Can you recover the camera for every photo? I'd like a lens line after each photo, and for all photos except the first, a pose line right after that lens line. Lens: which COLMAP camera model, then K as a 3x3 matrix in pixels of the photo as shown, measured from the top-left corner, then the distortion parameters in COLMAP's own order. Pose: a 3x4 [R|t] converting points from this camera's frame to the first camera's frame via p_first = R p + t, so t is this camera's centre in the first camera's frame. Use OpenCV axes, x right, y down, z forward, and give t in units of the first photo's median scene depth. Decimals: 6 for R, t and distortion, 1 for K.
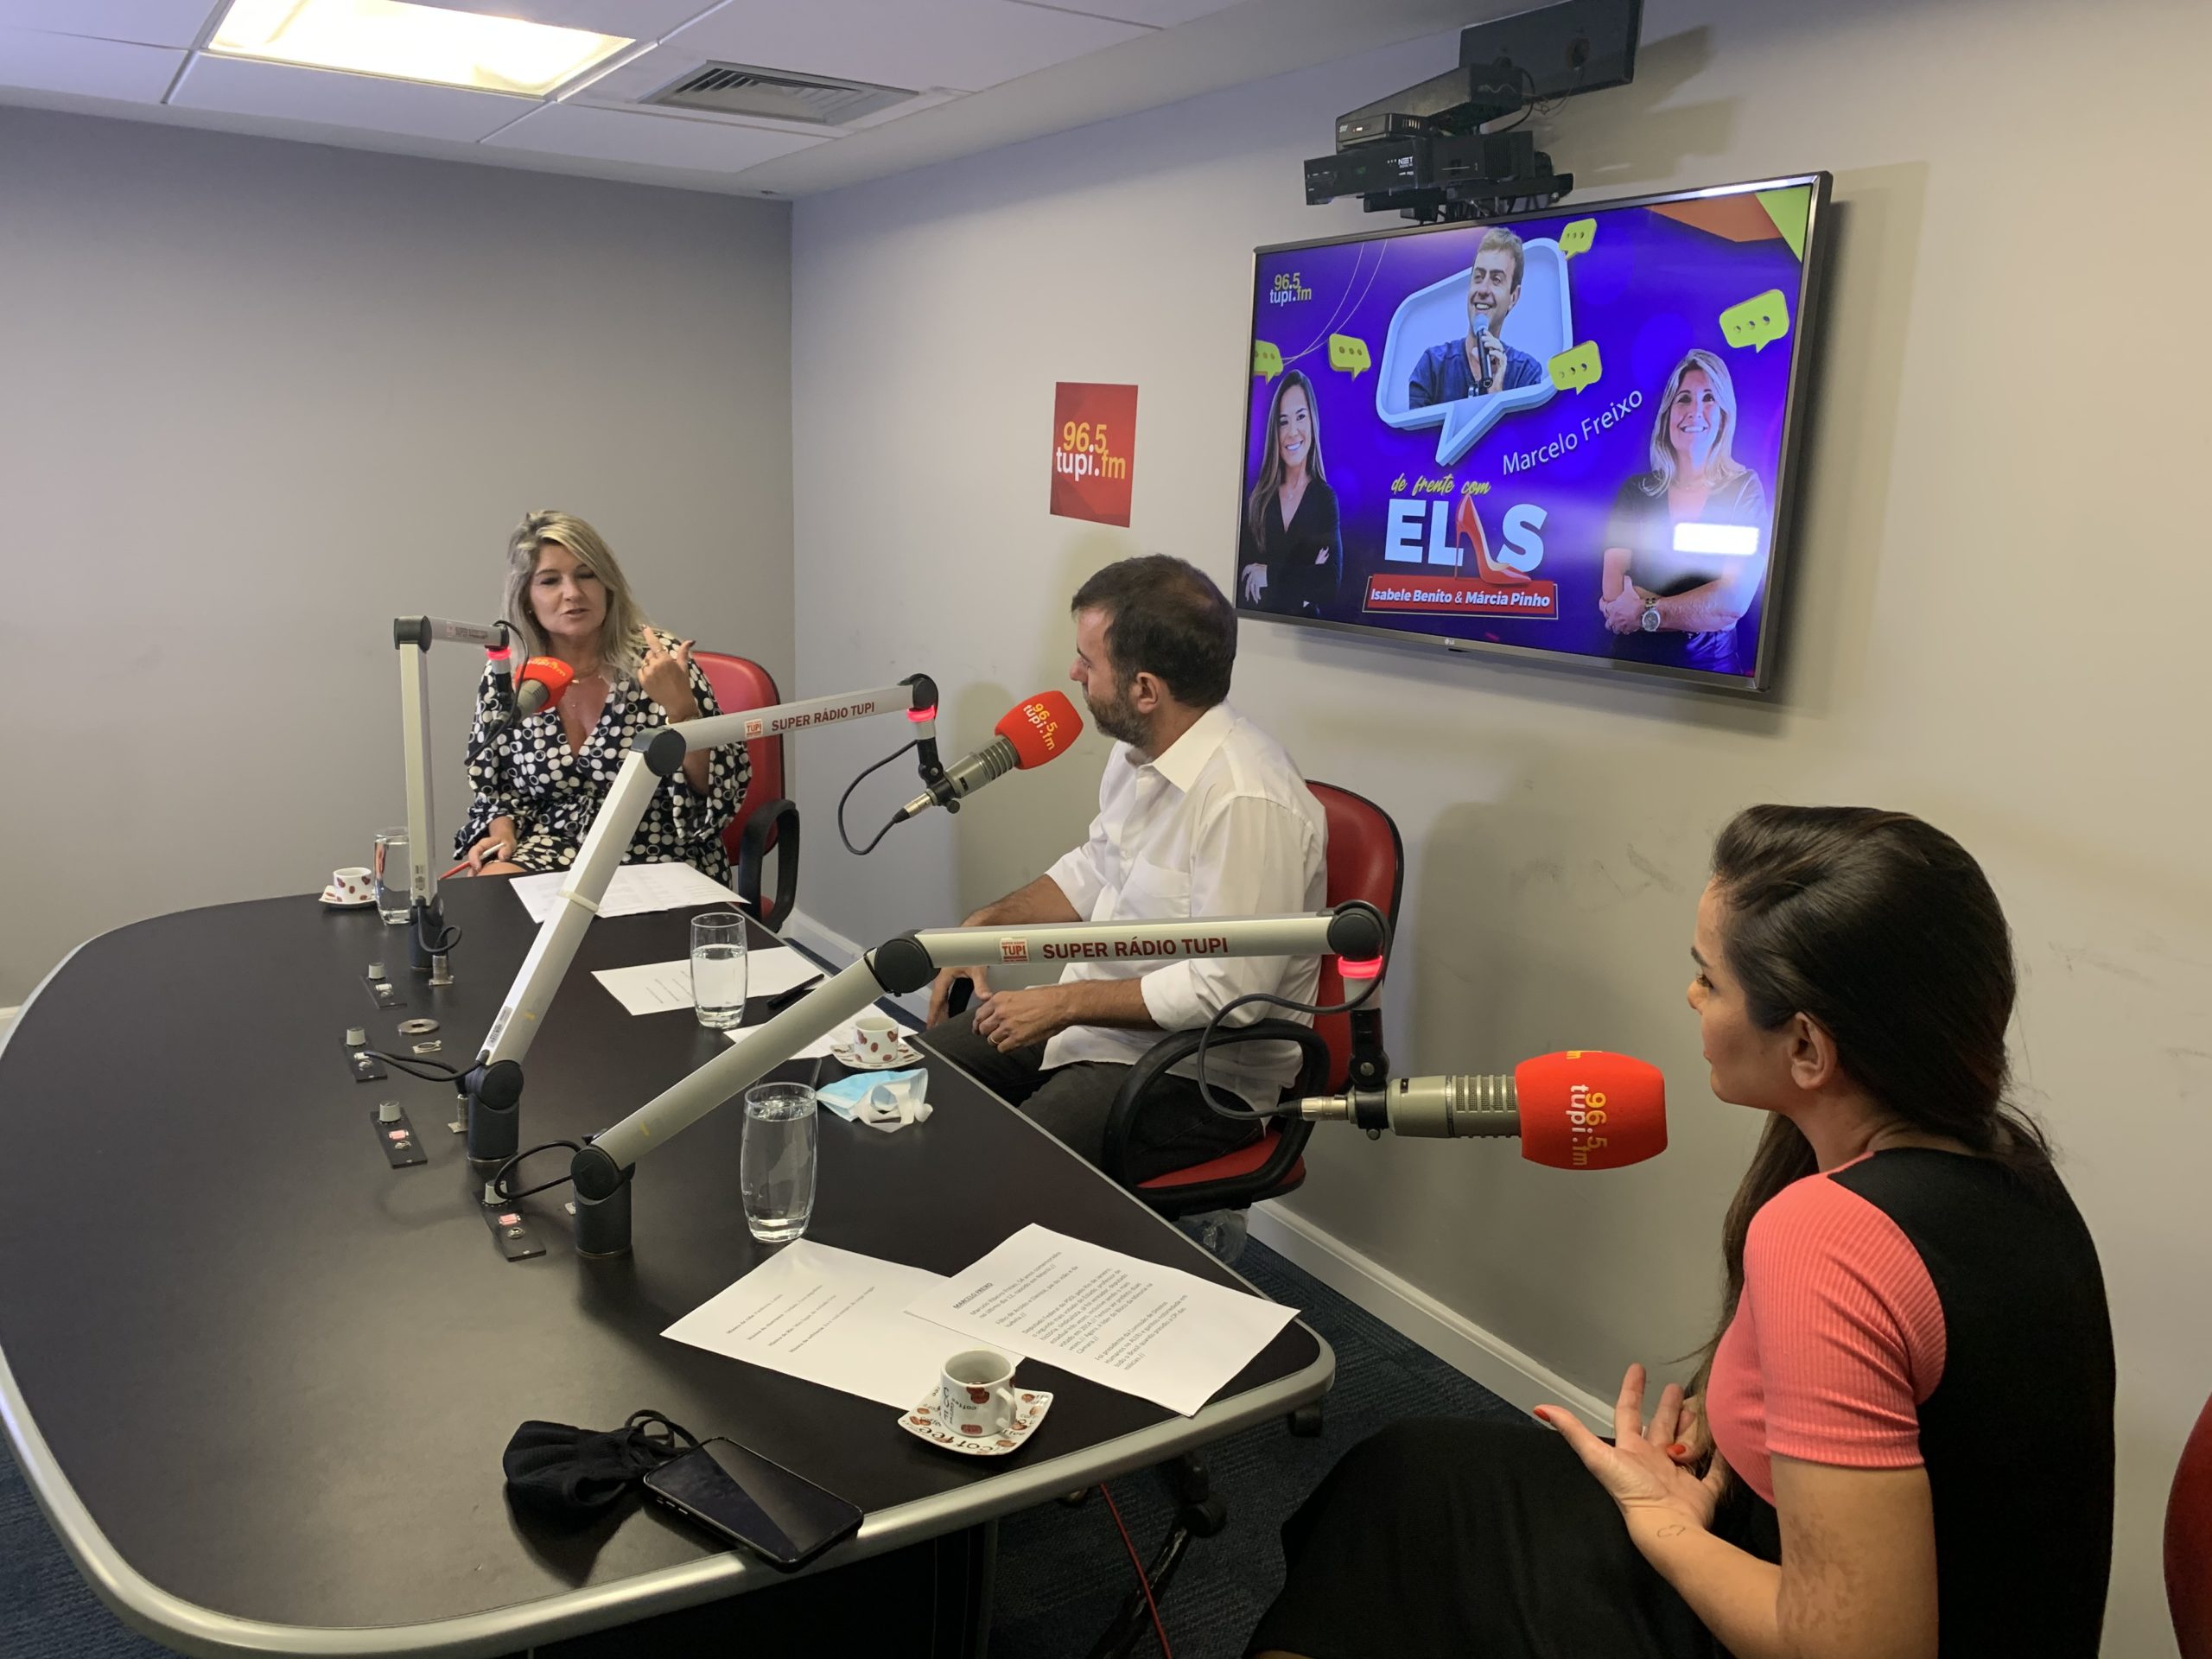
lens RADIAL K [[1717.2, 0, 1097.4], [0, 1717.2, 834.5], [0, 0, 1]] dist [0.027168, -0.042561]
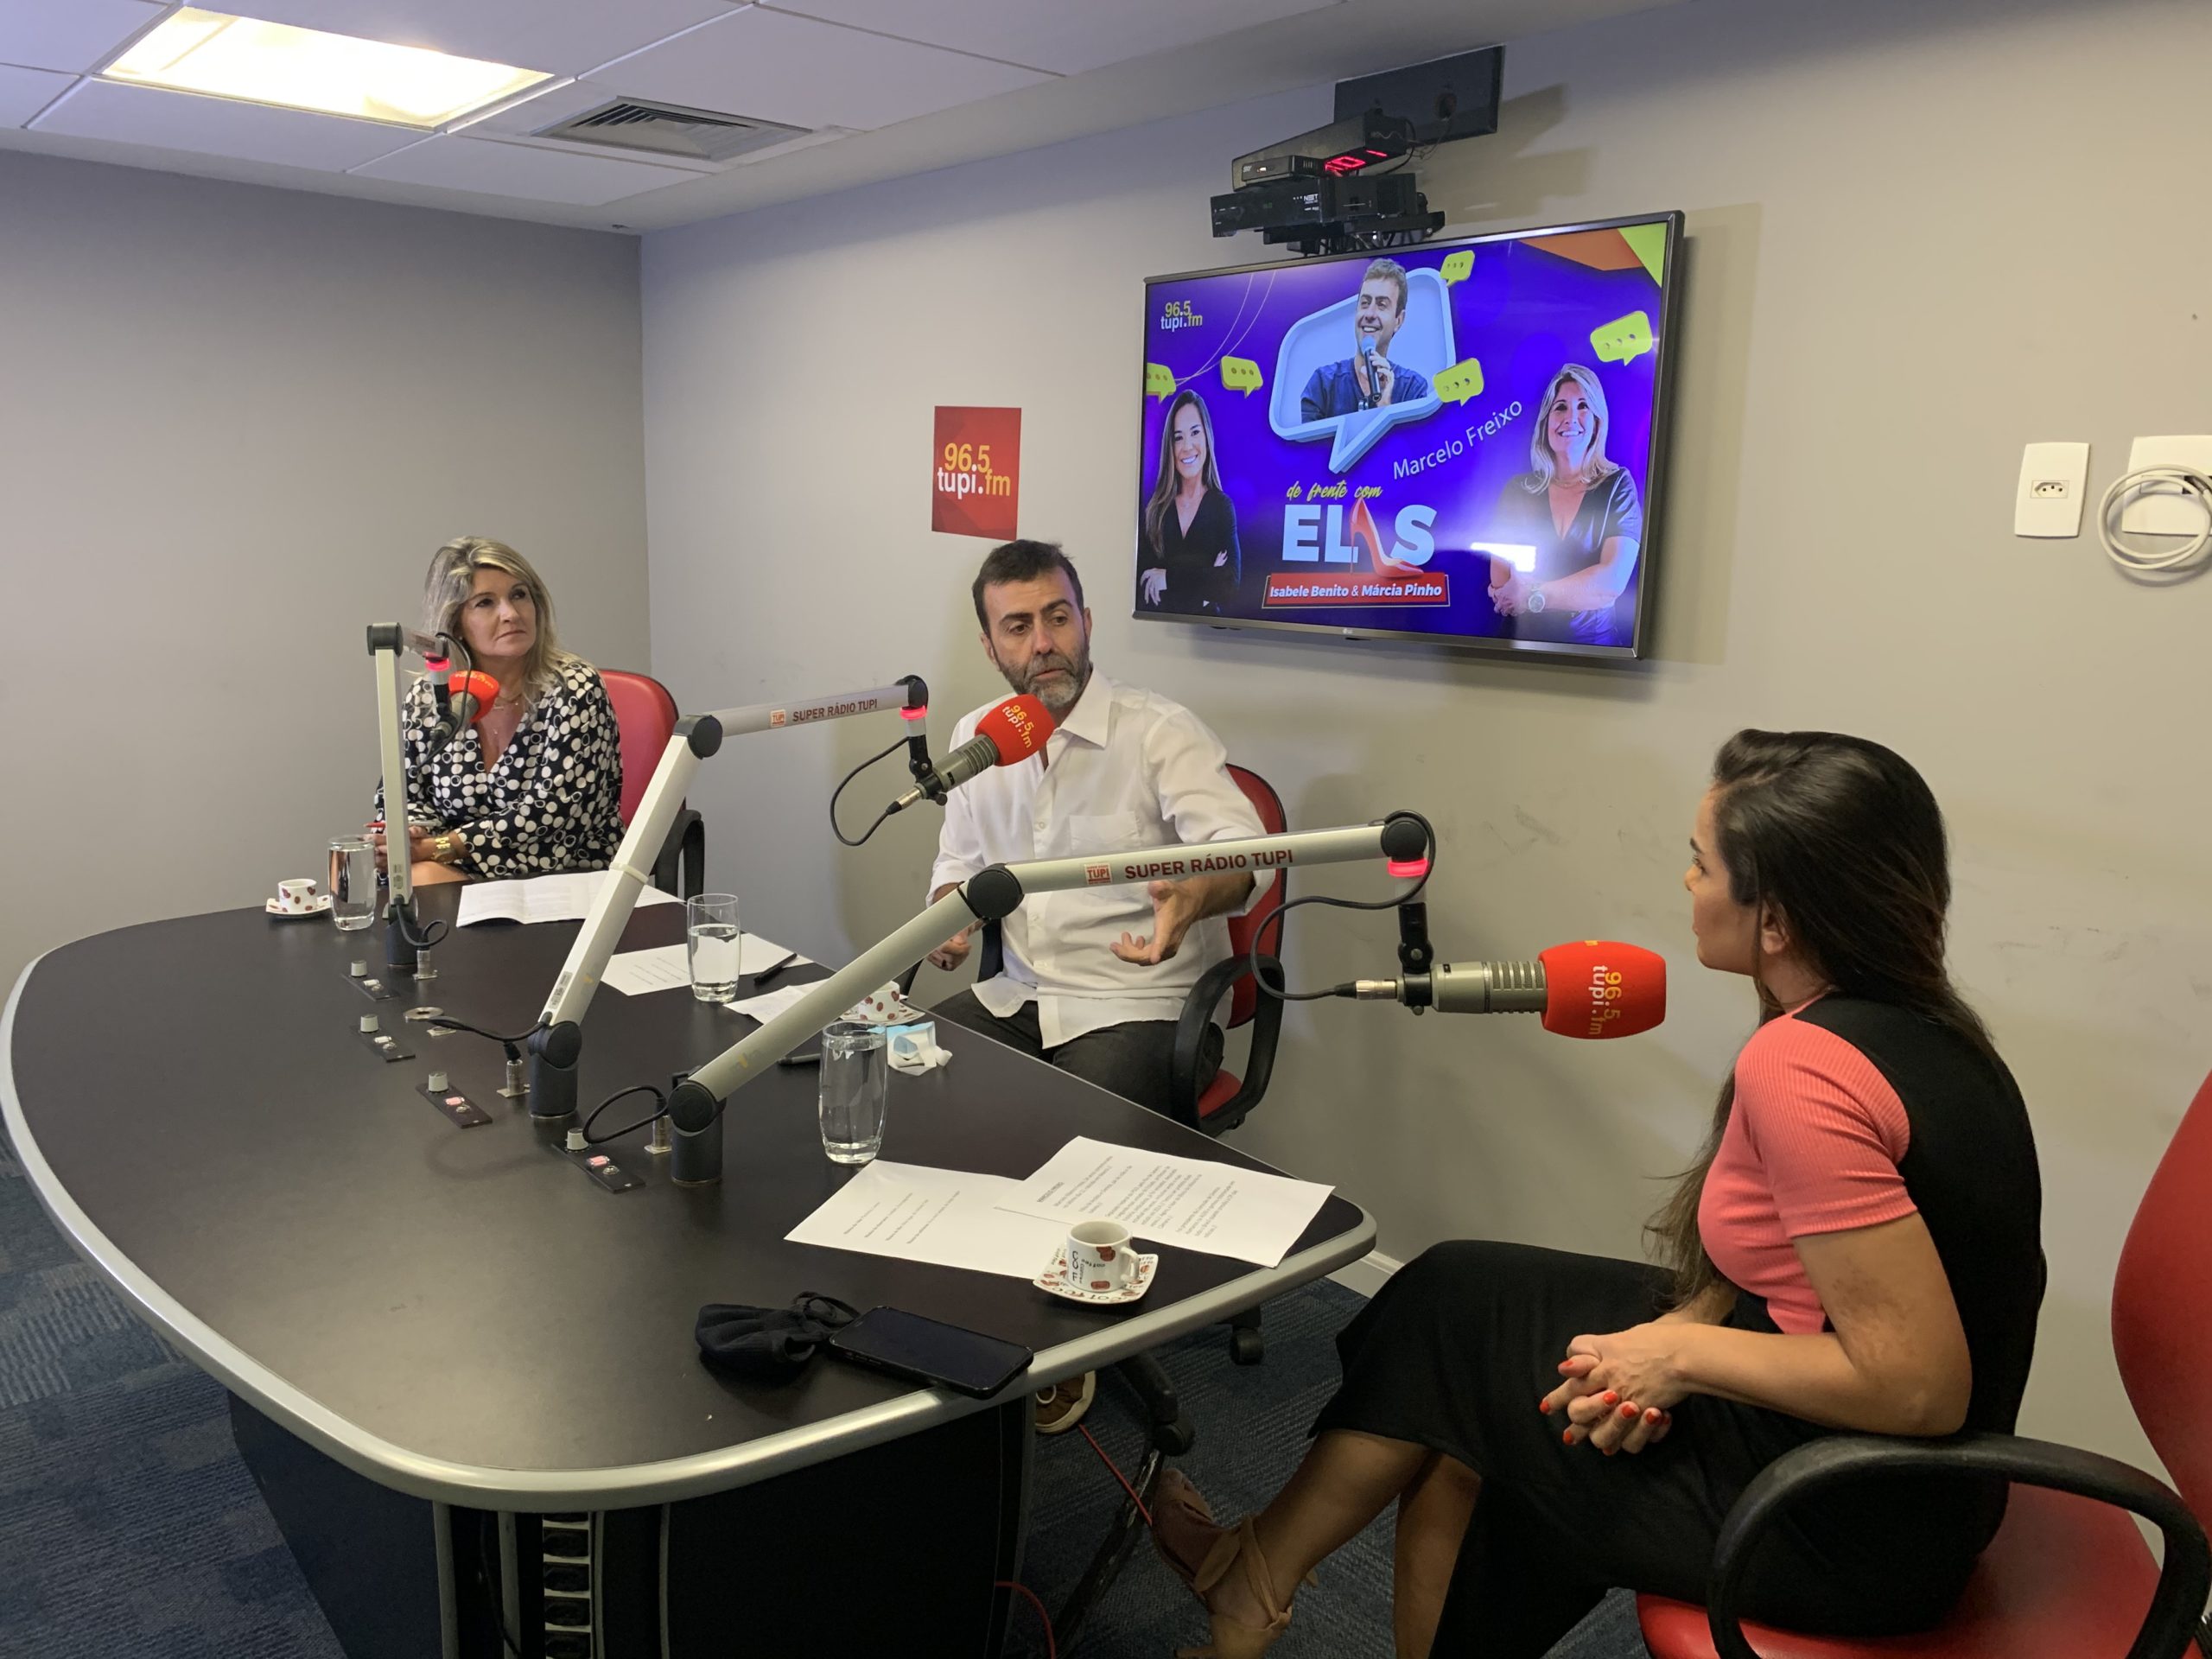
lens RADIAL K [[1717.2, 0, 1098.8], [0, 1717.2, 841.2], [0, 0, 1]] dist [0.027168, -0.042561]
pose [[0.989593, -0.037731, 0.138861, -0.119647], [0.040729, 0.998993, -0.018807, 0.039516], [-0.138011, 0.024267, 0.990133, -0.074432]]
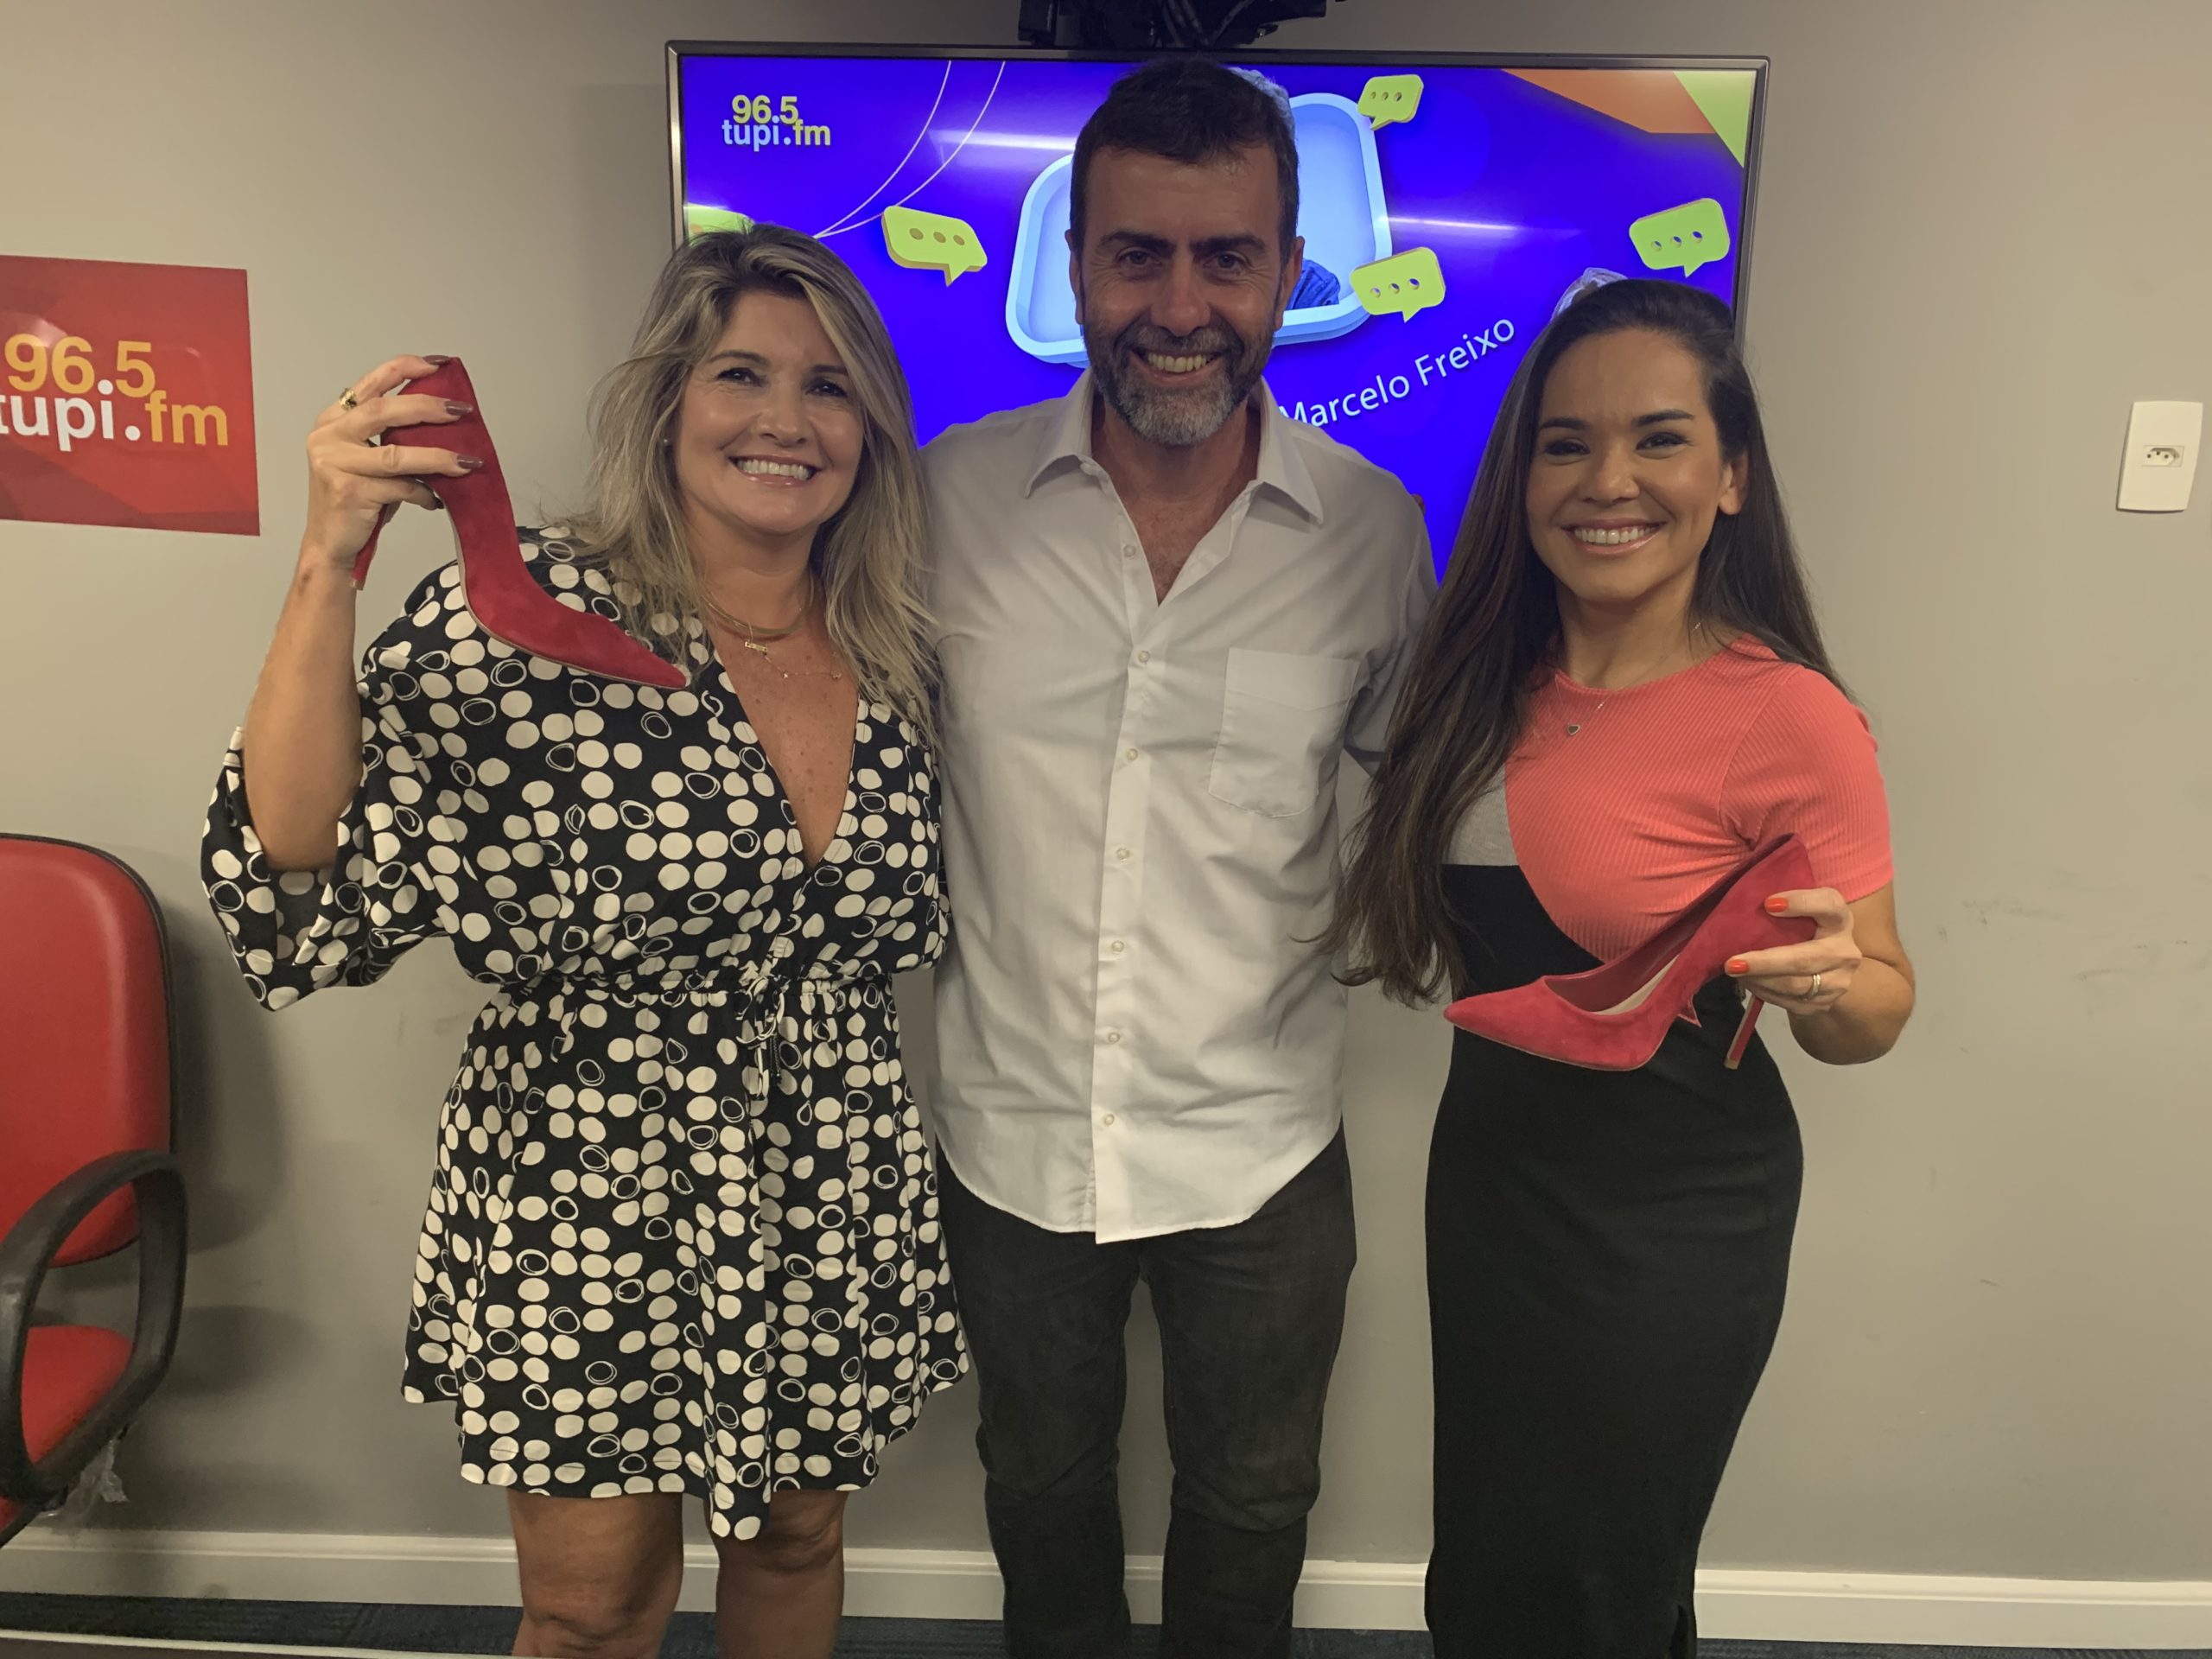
lens RADIAL K [[1717.2, 0, 1105.9], [0, 1717.2, 815.9], [0, 0, 1]] dist [0.027168, -0.042561]
pose [[0.562098, -0.216100, 0.798339, -0.403570], [0.177278, 0.974308, 0.138914, -0.169194], [-0.807848, 0.063445, 0.585967, 0.664439]]
